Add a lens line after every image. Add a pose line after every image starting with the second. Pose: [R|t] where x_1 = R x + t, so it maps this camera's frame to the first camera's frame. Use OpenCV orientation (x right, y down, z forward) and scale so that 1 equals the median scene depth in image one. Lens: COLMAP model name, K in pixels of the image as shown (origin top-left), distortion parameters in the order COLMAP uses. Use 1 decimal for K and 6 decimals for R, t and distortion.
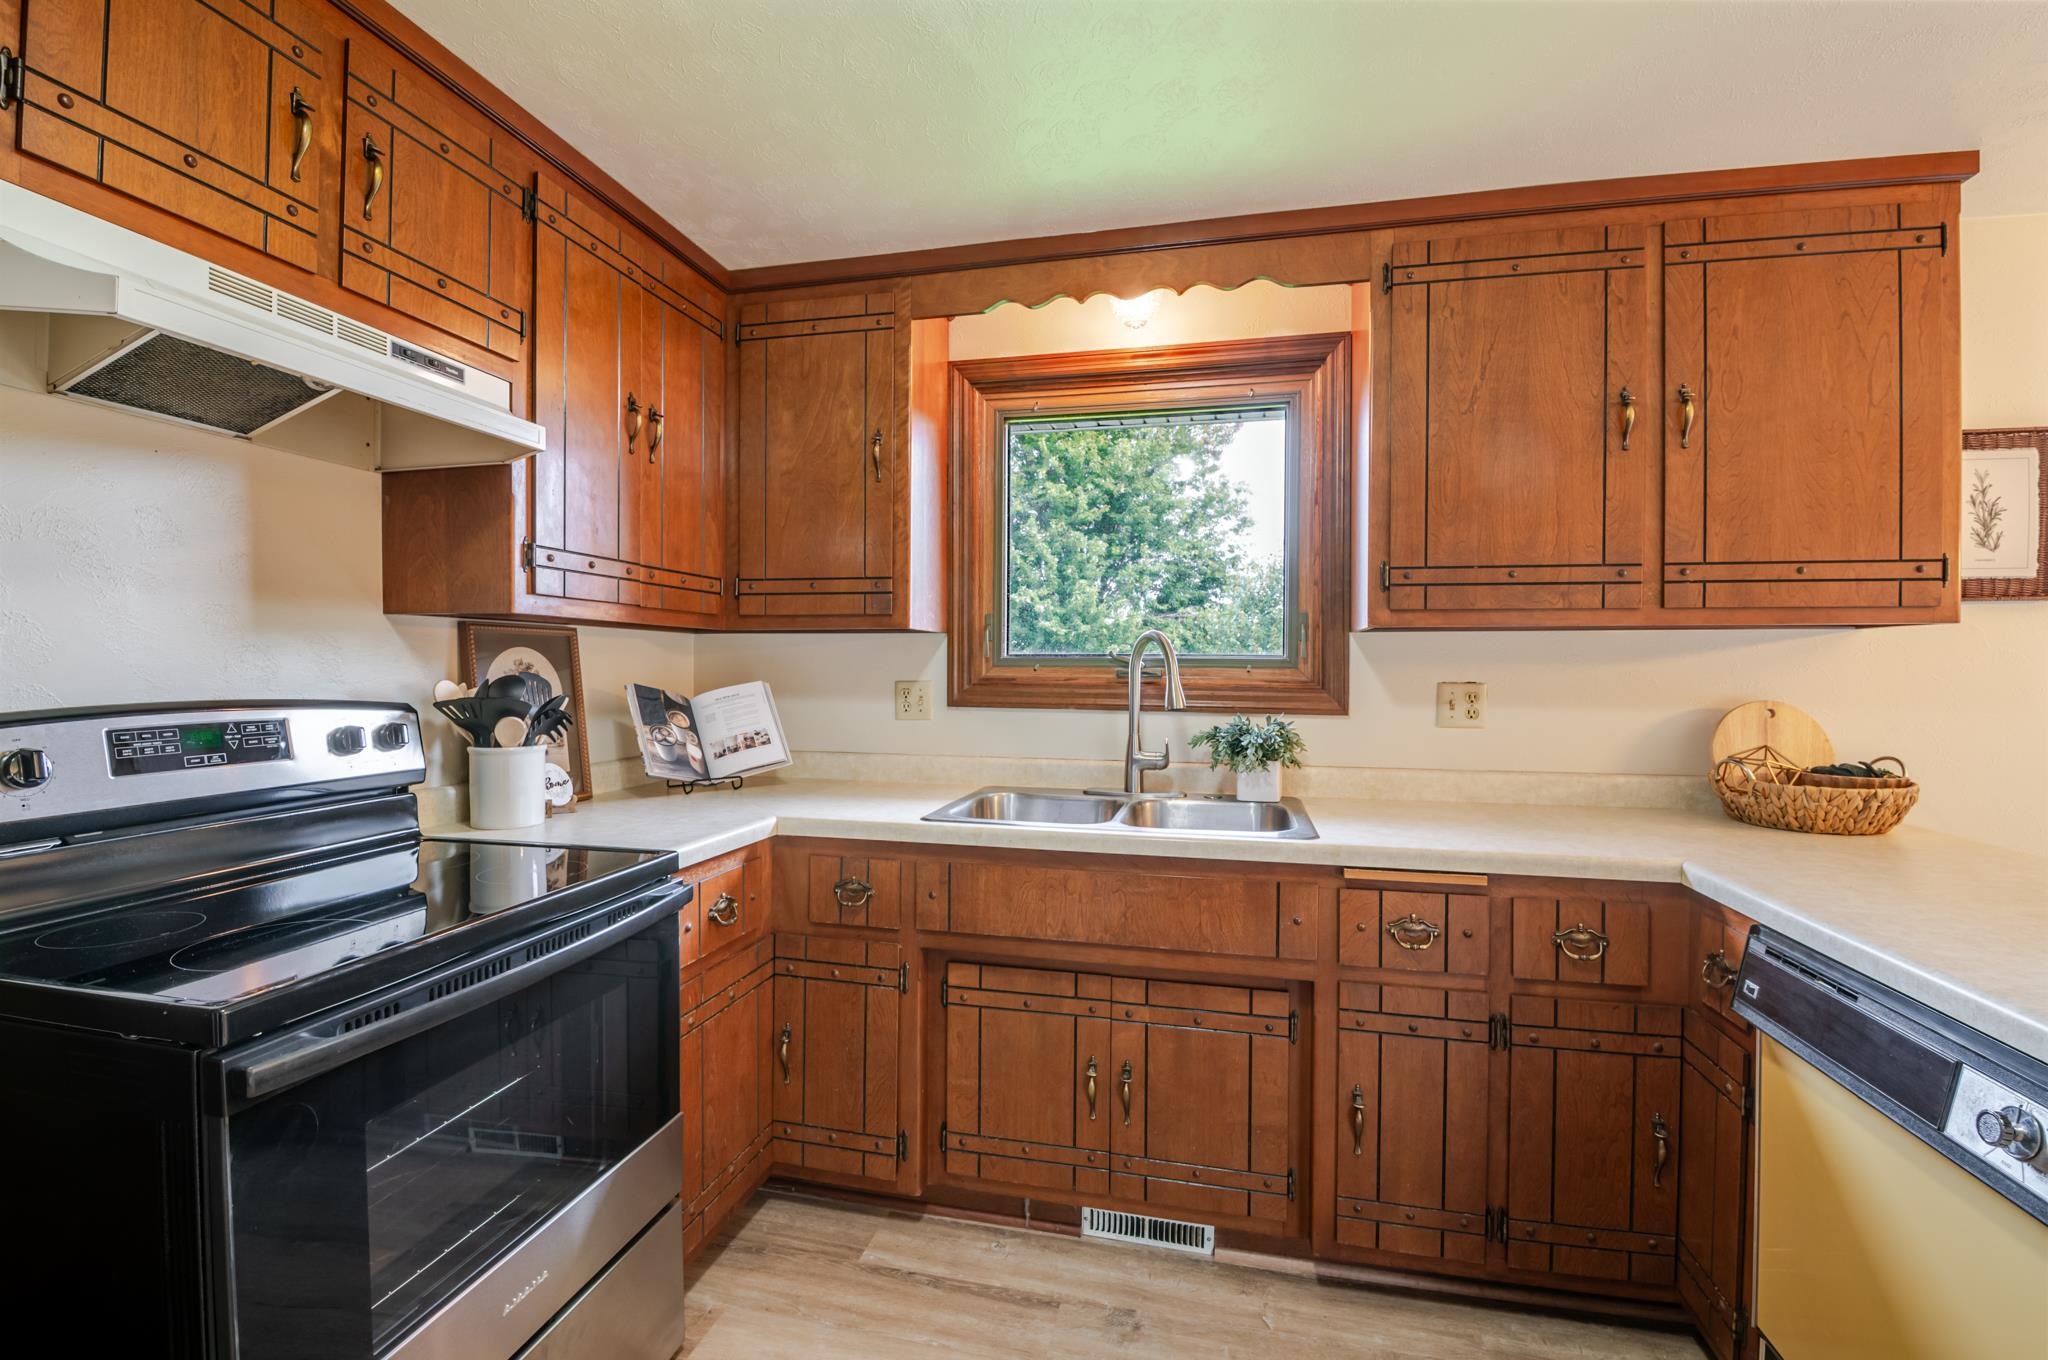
lens RADIAL K [[881.1, 0, 1027.3], [0, 881.1, 675.9], [0, 0, 1]] dist [-0.005808, -0.007724]
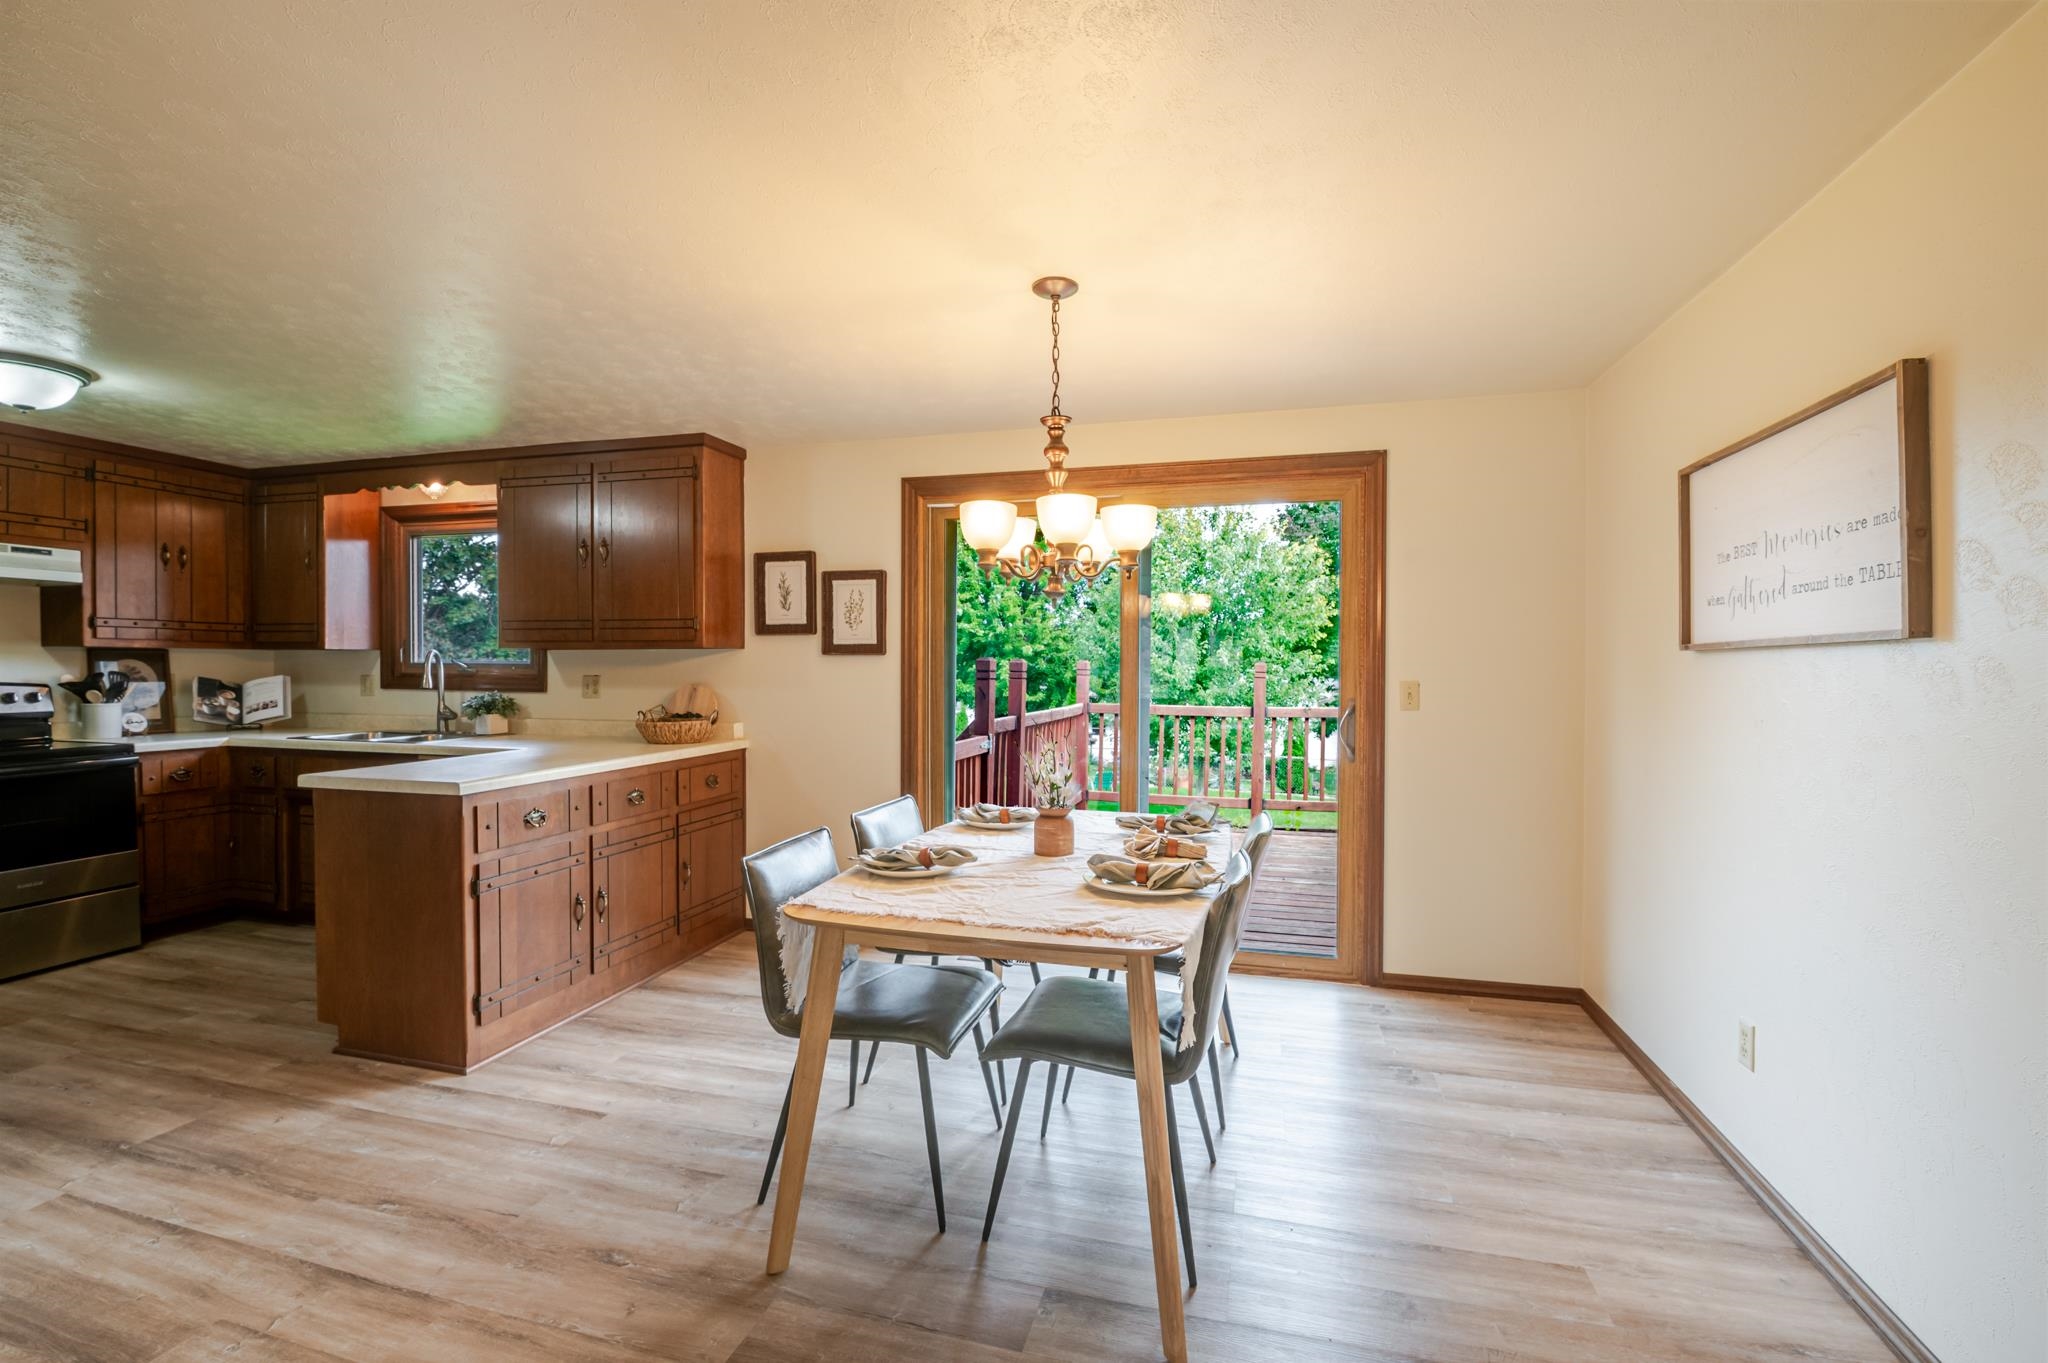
lens RADIAL K [[881.1, 0, 1024.5], [0, 881.1, 678.8], [0, 0, 1]] dist [-0.005808, -0.007724]
pose [[0.999274, -0.001236, -0.038088, 1.763162], [0.001461, 0.999982, 0.005886, 0.005627], [0.038080, -0.005937, 0.999257, -1.075682]]
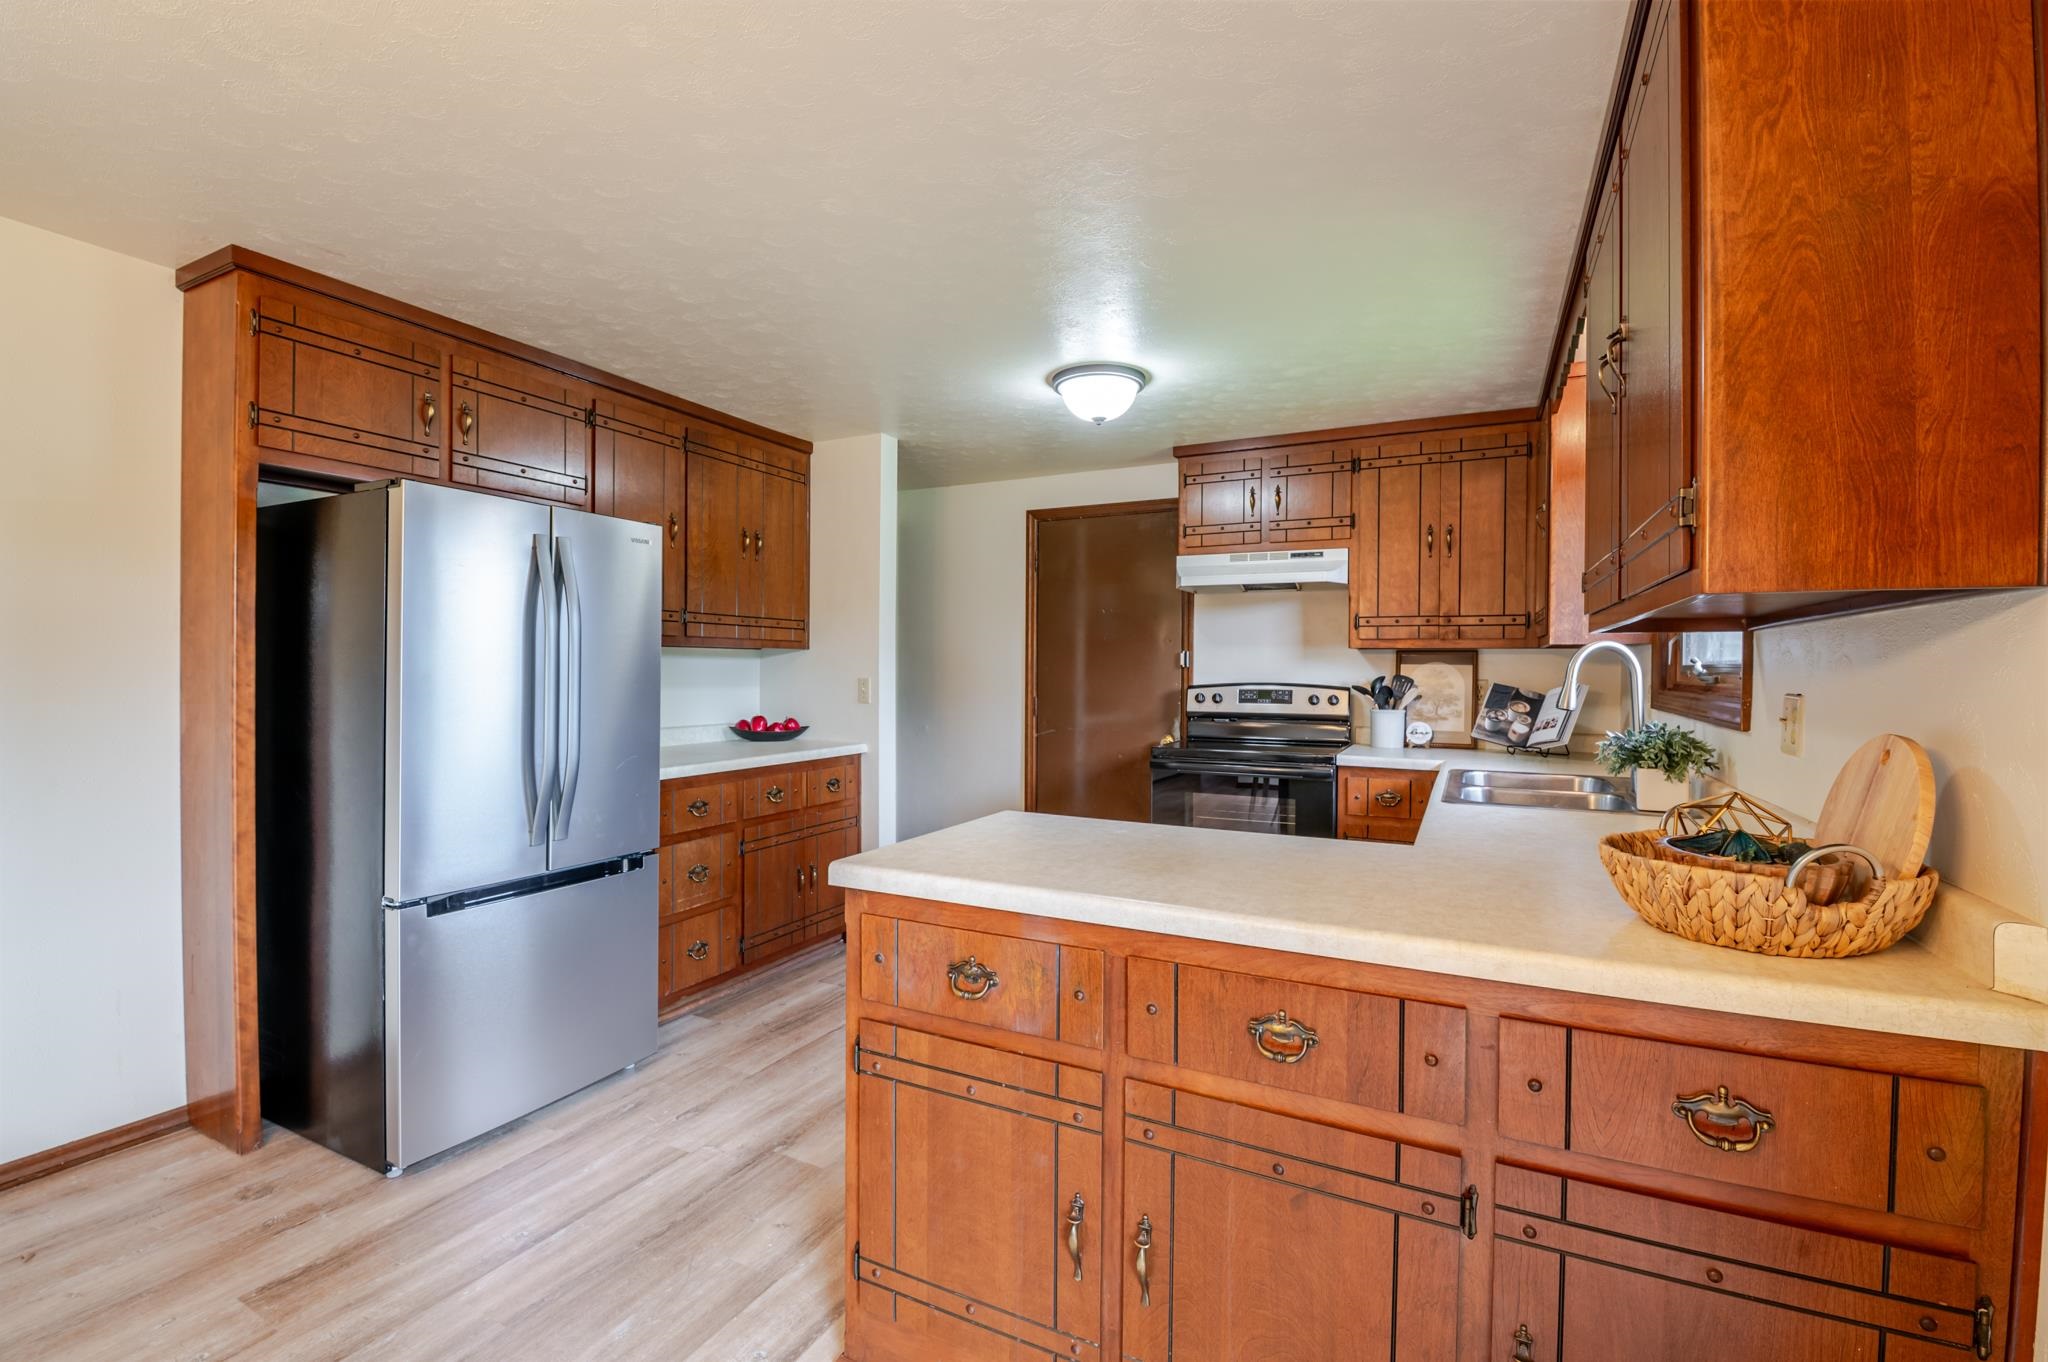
lens RADIAL K [[881.1, 0, 1024.9], [0, 881.1, 674.8], [0, 0, 1]] dist [-0.005808, -0.007724]
pose [[-0.242446, 0.002535, -0.970162, 1.559934], [-0.016603, 0.999839, 0.006761, -0.003477], [0.970023, 0.017747, -0.242365, 0.627571]]
